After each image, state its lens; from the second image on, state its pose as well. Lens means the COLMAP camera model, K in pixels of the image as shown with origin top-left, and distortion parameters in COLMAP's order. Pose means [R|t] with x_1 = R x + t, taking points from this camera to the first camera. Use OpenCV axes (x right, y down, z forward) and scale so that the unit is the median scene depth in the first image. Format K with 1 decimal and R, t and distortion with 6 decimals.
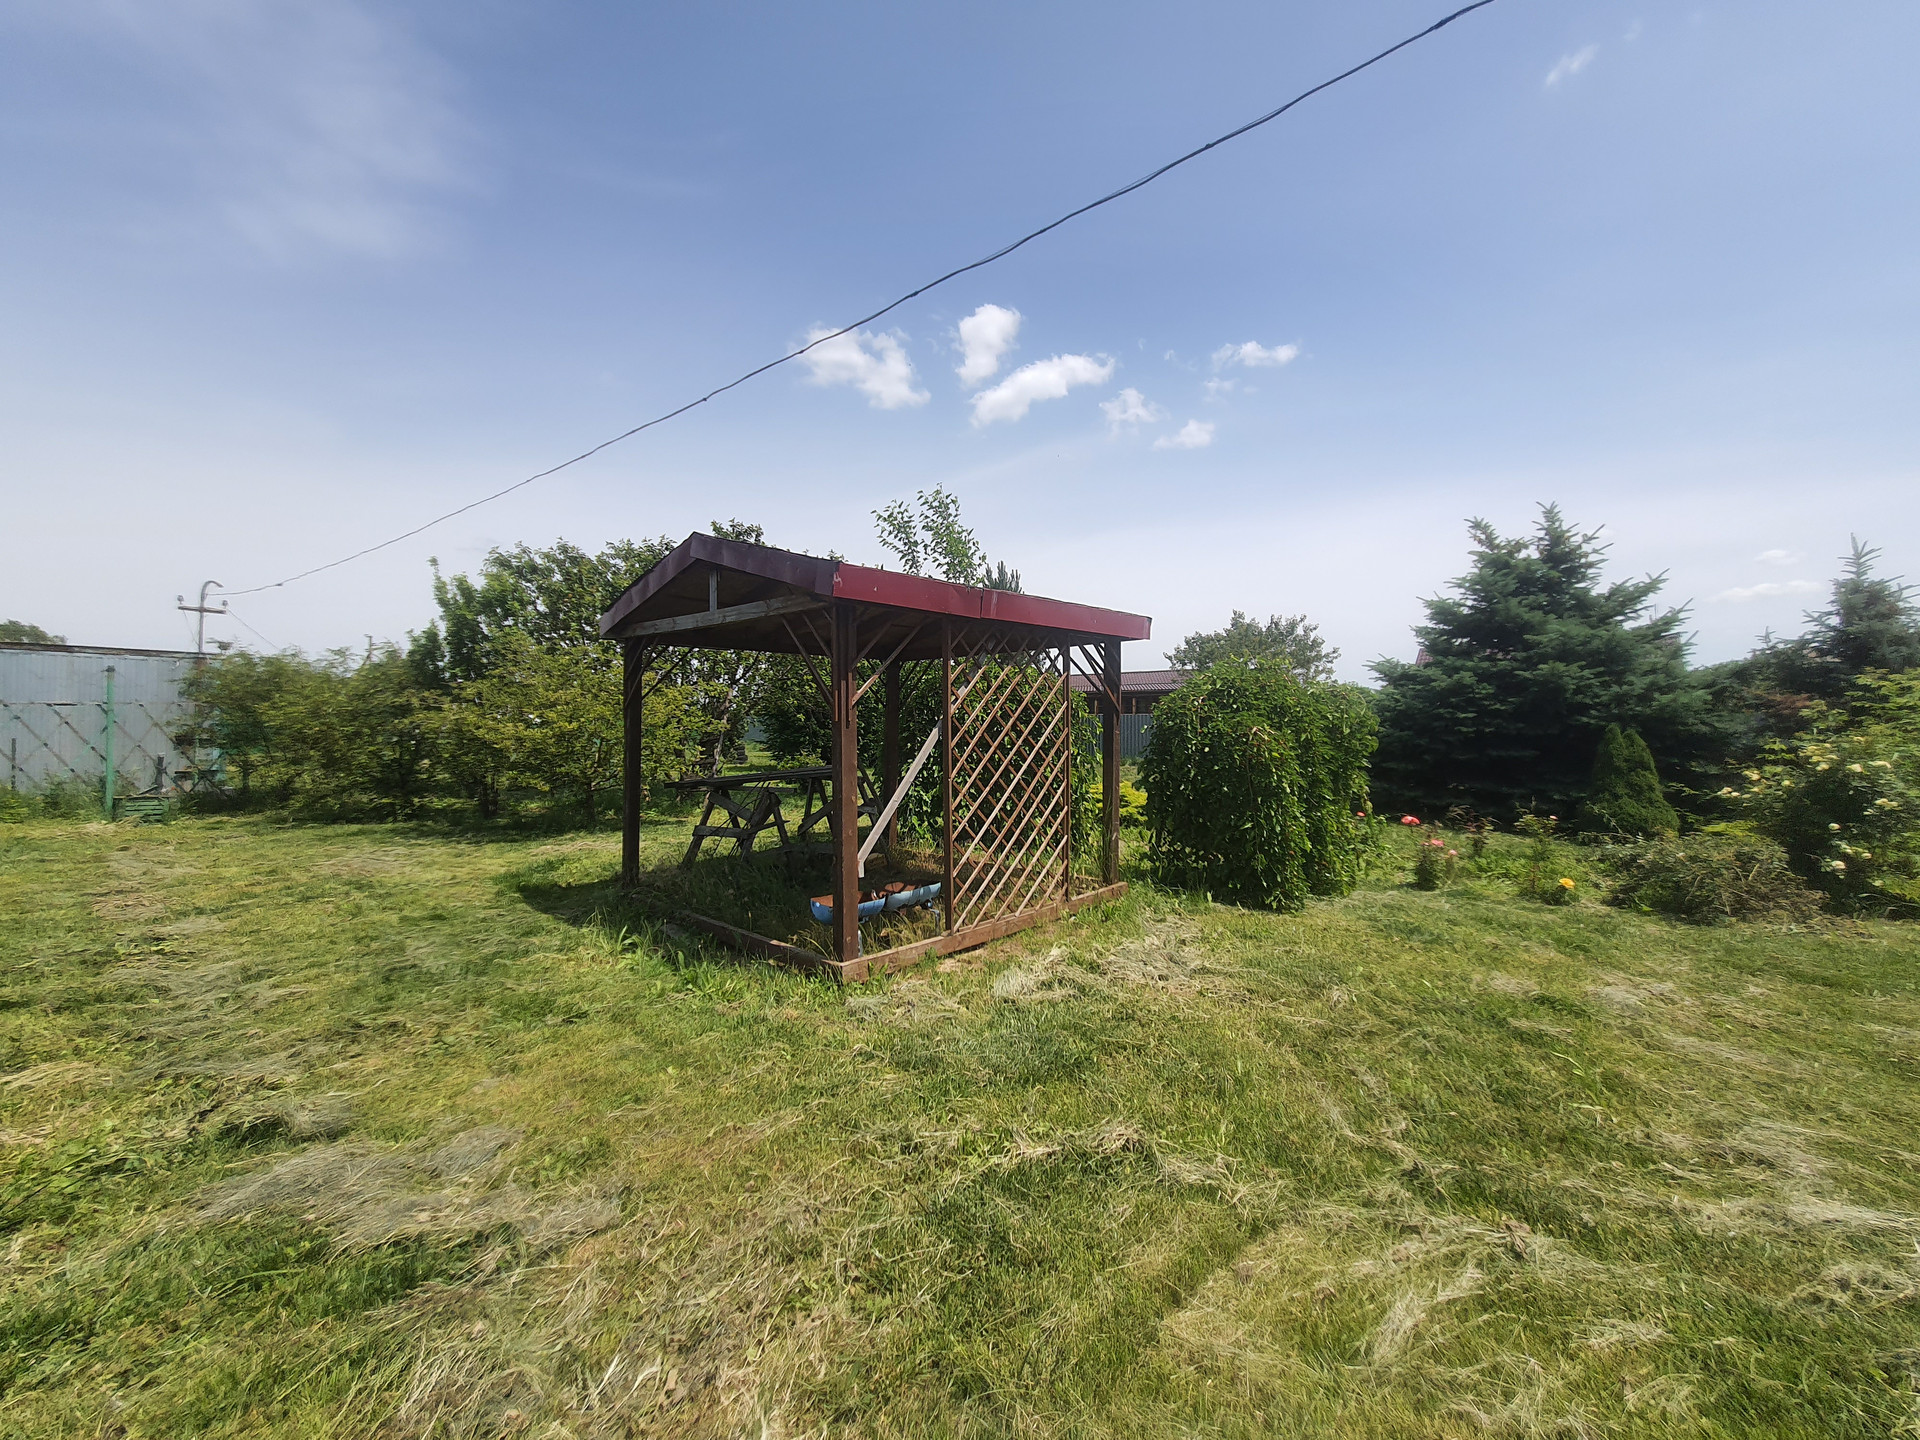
lens RADIAL K [[746.4, 0, 958.7], [0, 746.4, 713.7], [0, 0, 1]] dist [-0.002232, 0.000178]
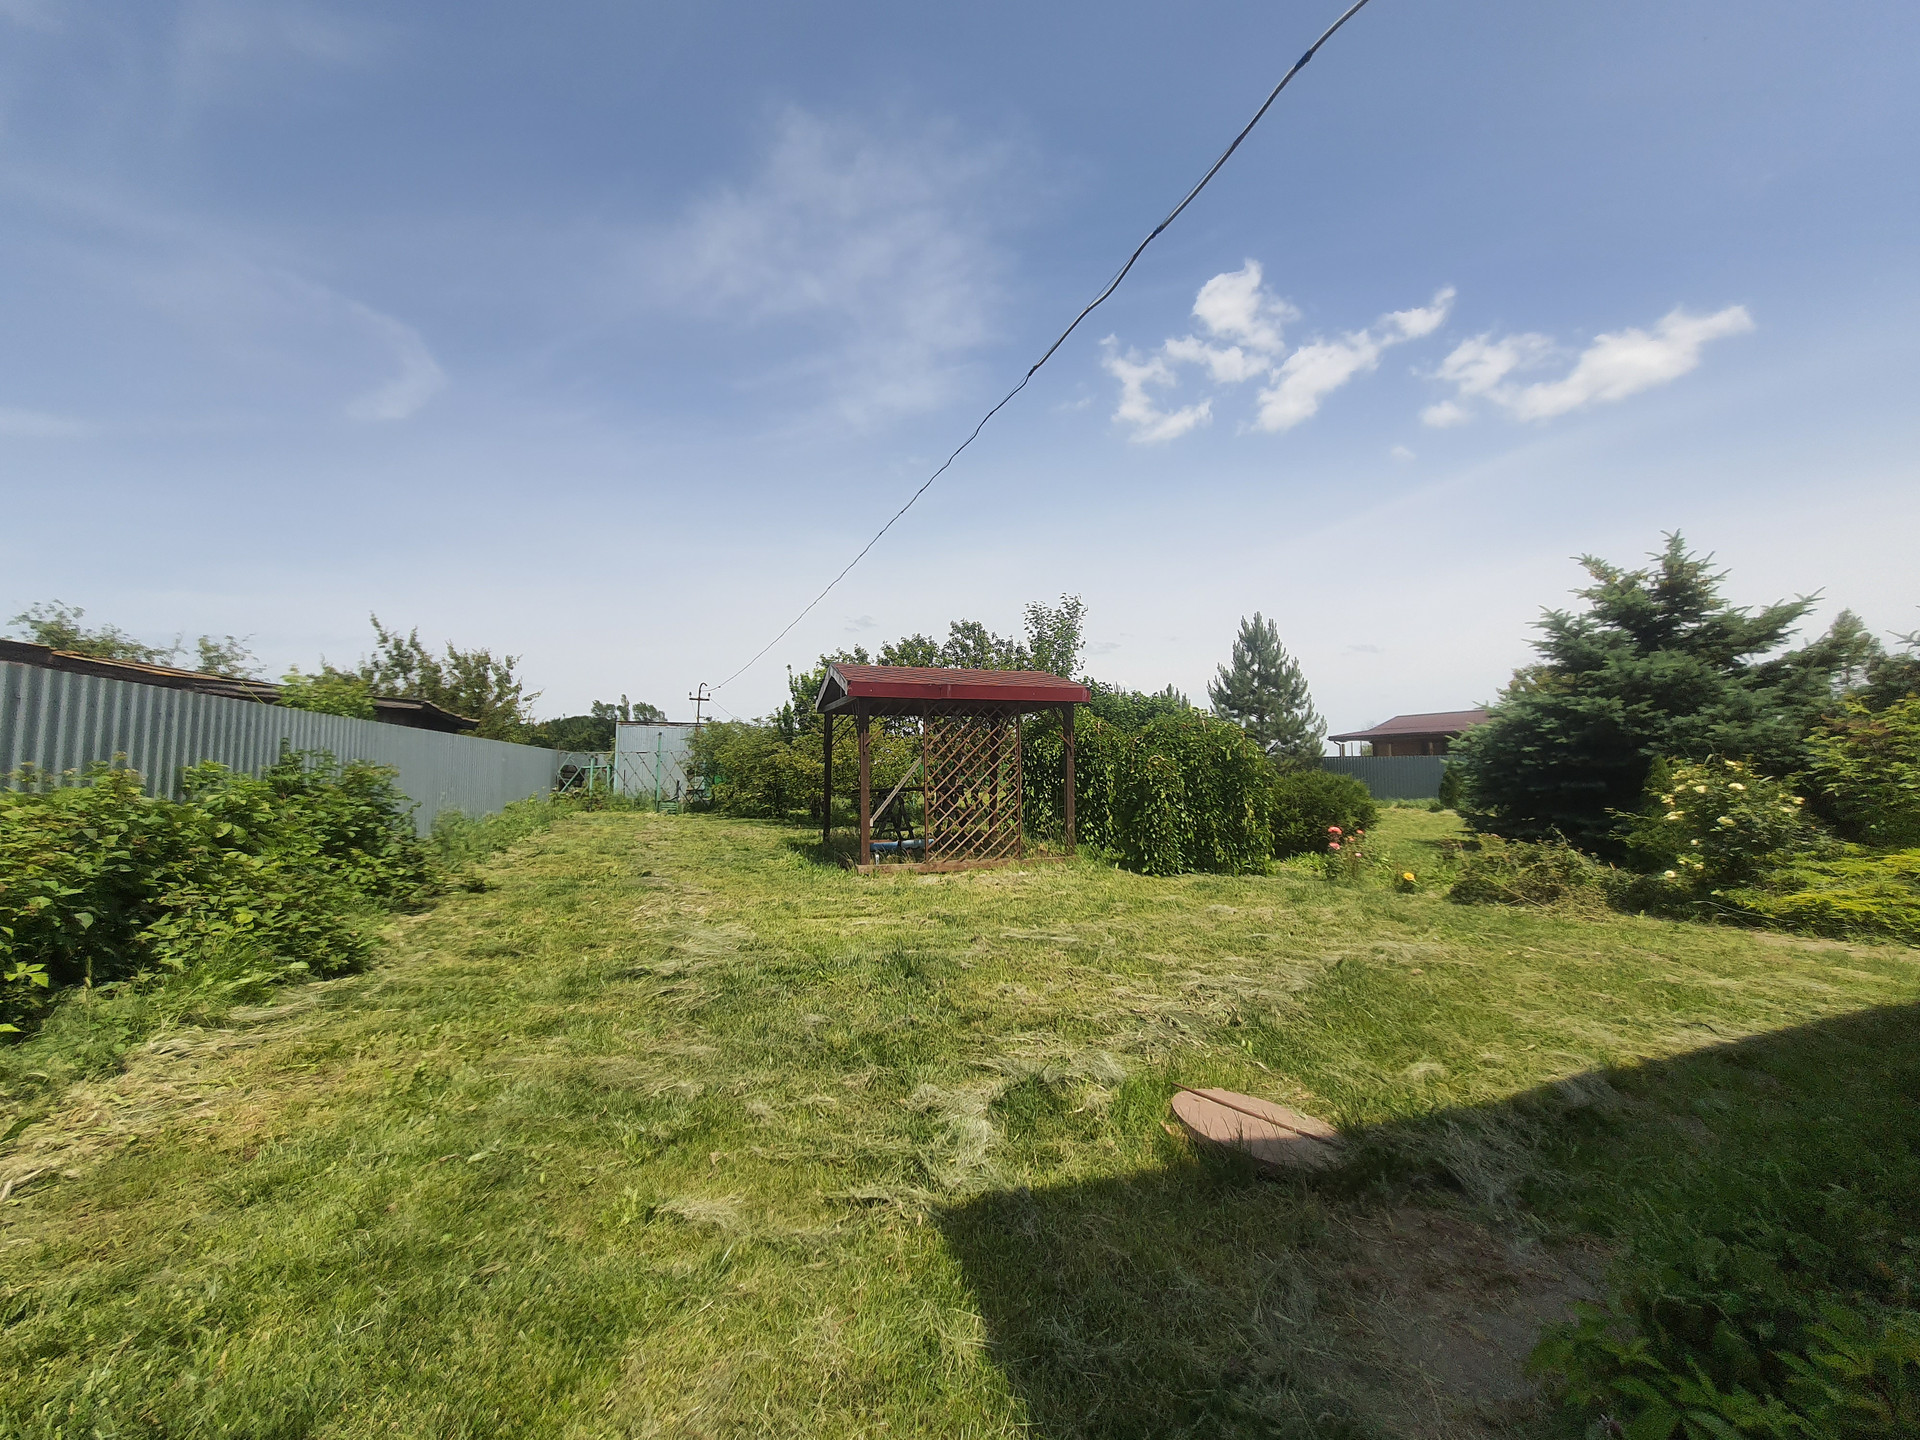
lens RADIAL K [[746.4, 0, 955.9], [0, 746.4, 715.2], [0, 0, 1]] dist [-0.002232, 0.000178]
pose [[0.874097, -0.033875, -0.484569, 0.443775], [0.003109, 0.997935, -0.064156, 0.018072], [0.485741, 0.054572, 0.872397, -0.294838]]
